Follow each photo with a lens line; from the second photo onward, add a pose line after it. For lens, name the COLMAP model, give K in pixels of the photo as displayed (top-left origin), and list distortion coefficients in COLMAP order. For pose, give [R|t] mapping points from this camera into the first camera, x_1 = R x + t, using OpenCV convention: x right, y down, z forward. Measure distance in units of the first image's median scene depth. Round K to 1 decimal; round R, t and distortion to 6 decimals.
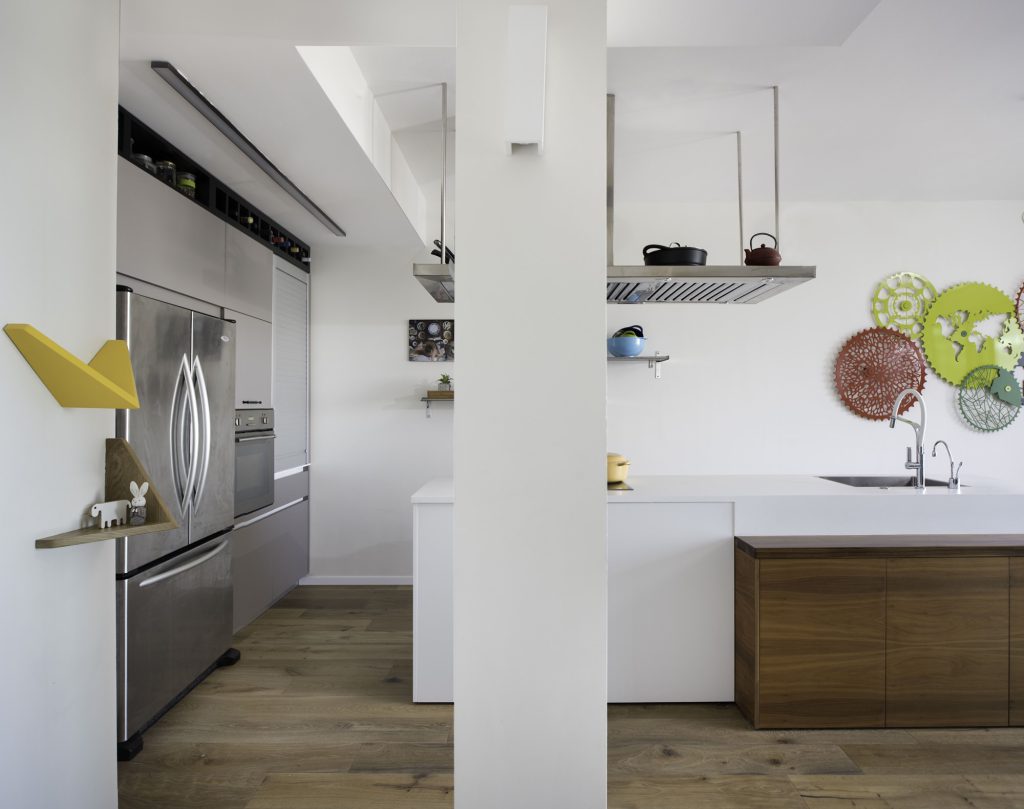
lens RADIAL K [[548.4, 0, 513.6], [0, 548.4, 392.6], [0, 0, 1]] dist [-0.002402, -0.000128]
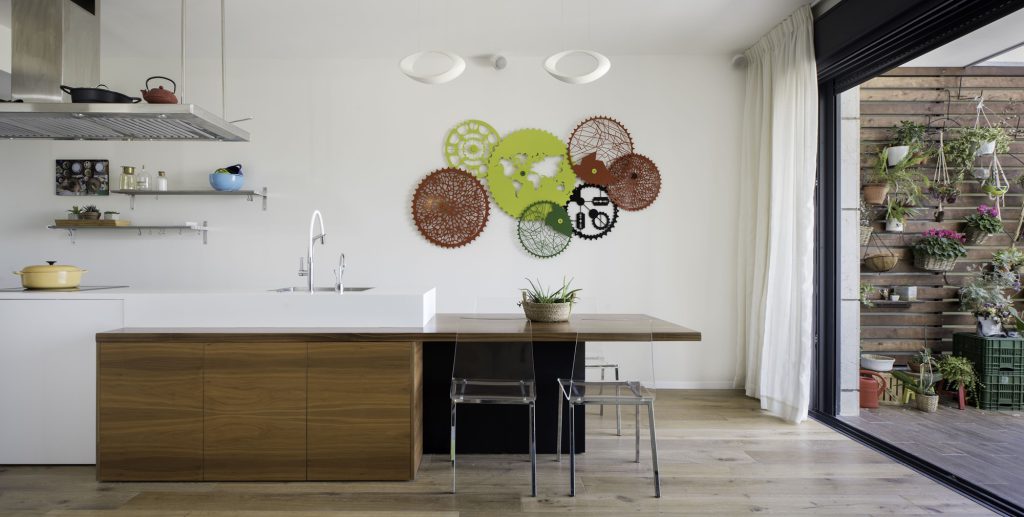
lens RADIAL K [[500.7, 0, 502.8], [0, 500.7, 254.3], [0, 0, 1]] dist [0.000485, -0.001992]
pose [[0.999983, 0.005875, -0.000649, 0.781190], [-0.005869, 0.999942, 0.009029, 0.054283], [0.000702, -0.009025, 0.999959, -0.063764]]
